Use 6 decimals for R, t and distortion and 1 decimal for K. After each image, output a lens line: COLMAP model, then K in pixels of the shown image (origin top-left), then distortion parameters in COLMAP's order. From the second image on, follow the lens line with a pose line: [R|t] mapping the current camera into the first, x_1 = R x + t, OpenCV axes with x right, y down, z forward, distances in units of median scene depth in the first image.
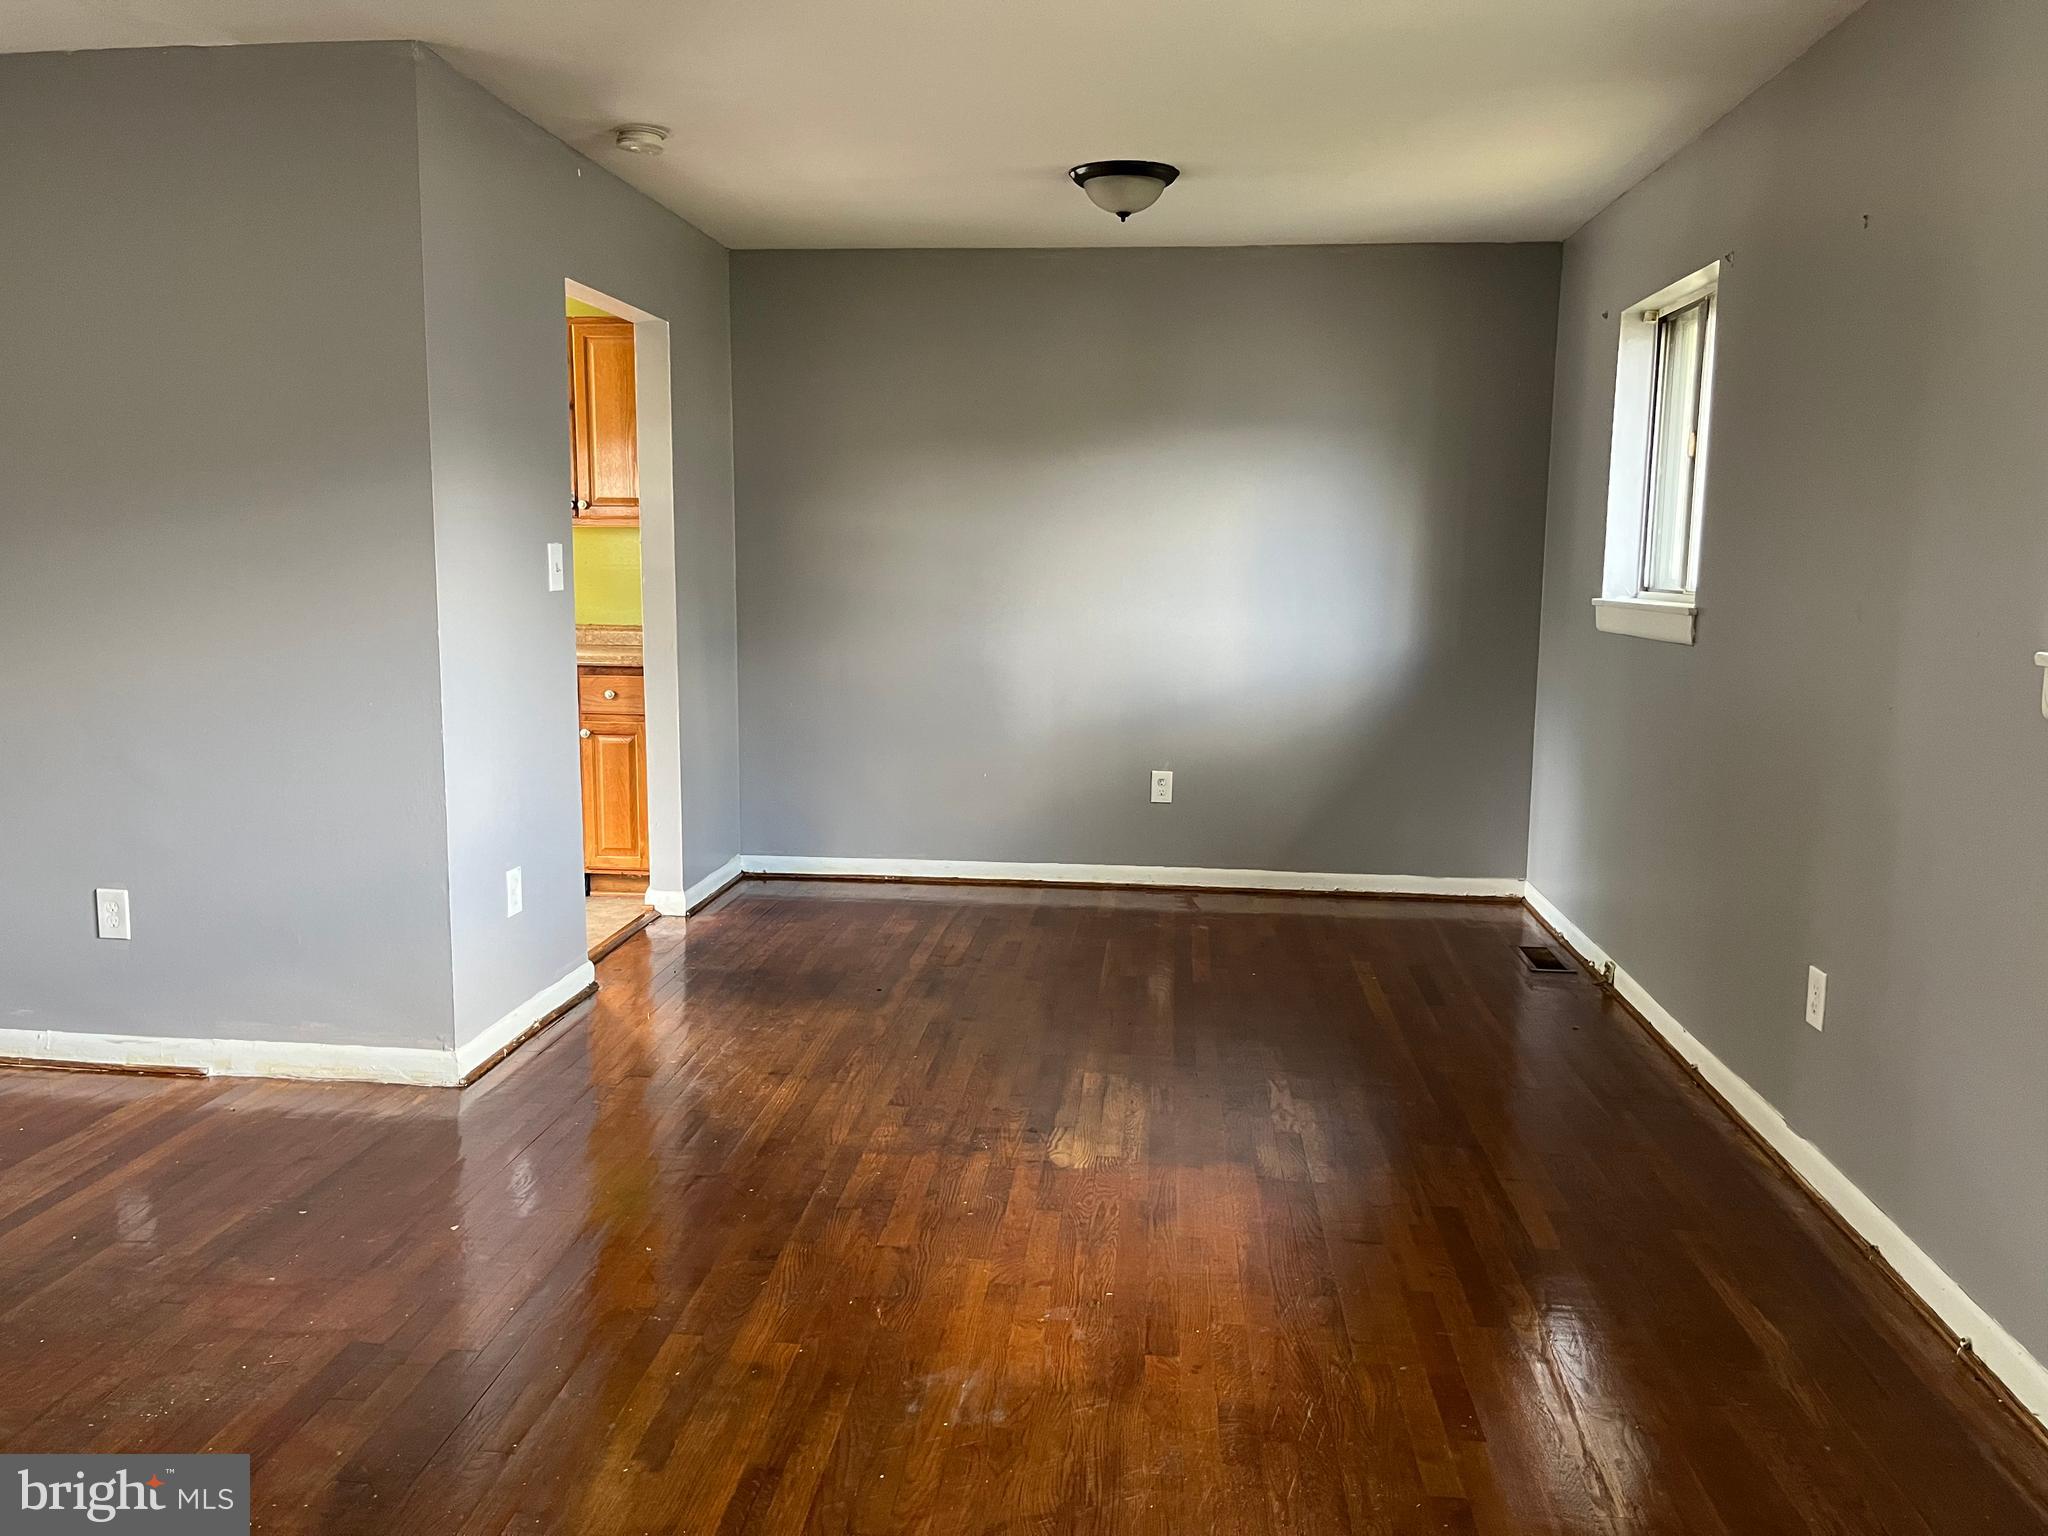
lens RADIAL K [[1546.1, 0, 1026.3], [0, 1546.1, 777.1], [0, 0, 1]] dist [0.001342, -0.000454]
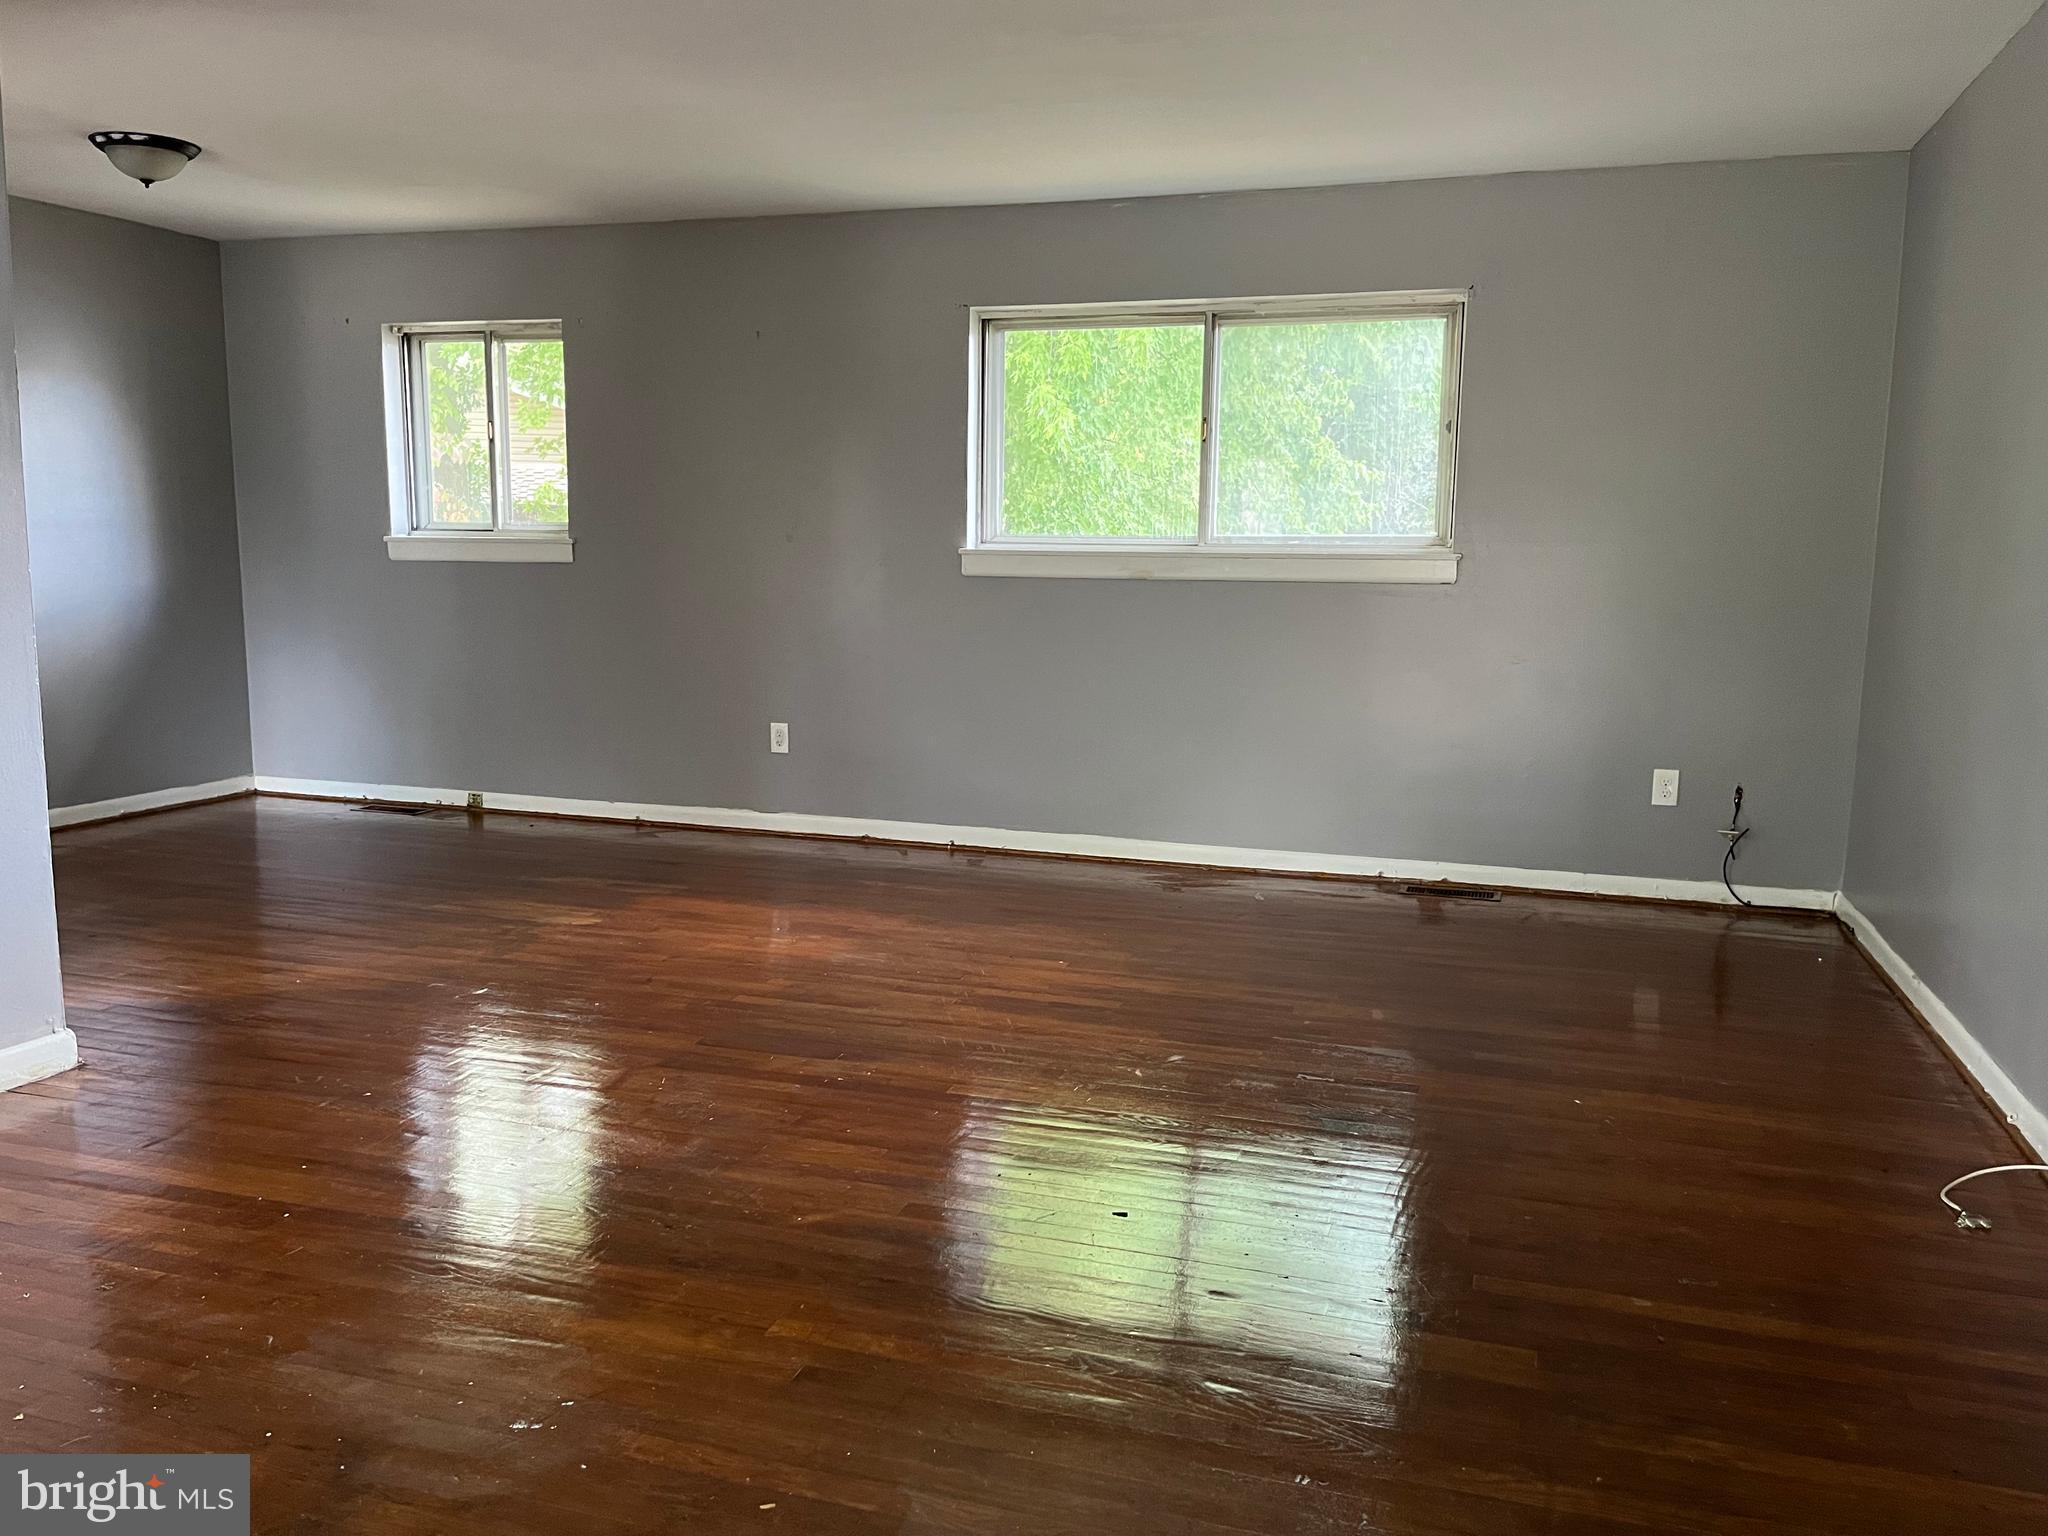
lens RADIAL K [[1546.1, 0, 1029.0], [0, 1546.1, 761.5], [0, 0, 1]] dist [0.001342, -0.000454]
pose [[0.223081, -0.152901, 0.962734, -0.890448], [0.128764, 0.983590, 0.126377, -0.021852], [-0.966258, 0.095773, 0.239108, 0.166676]]
